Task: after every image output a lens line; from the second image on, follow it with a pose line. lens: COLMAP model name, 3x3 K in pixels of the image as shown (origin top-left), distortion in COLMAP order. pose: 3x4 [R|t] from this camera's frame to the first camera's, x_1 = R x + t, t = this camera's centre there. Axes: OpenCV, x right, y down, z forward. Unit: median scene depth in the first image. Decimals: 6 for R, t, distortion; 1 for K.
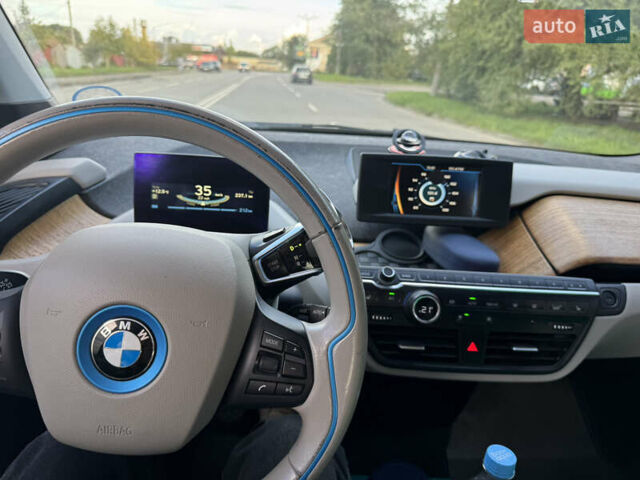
lens RADIAL K [[444.6, 0, 318.7], [0, 444.6, 243.5], [0, 0, 1]] dist [0.033184, -0.040764]
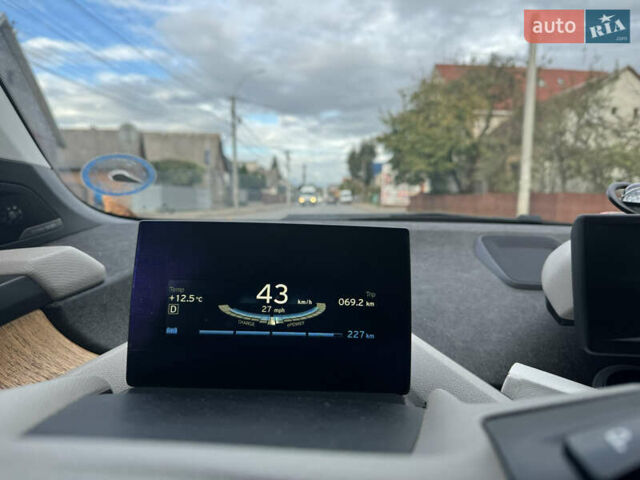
lens RADIAL K [[444.6, 0, 318.7], [0, 444.6, 243.5], [0, 0, 1]] dist [0.033184, -0.040764]
pose [[0.992350, -0.041600, -0.116237, -0.148866], [0.009612, 0.964695, -0.263195, -0.043922], [0.123082, 0.260065, 0.957715, 0.524749]]
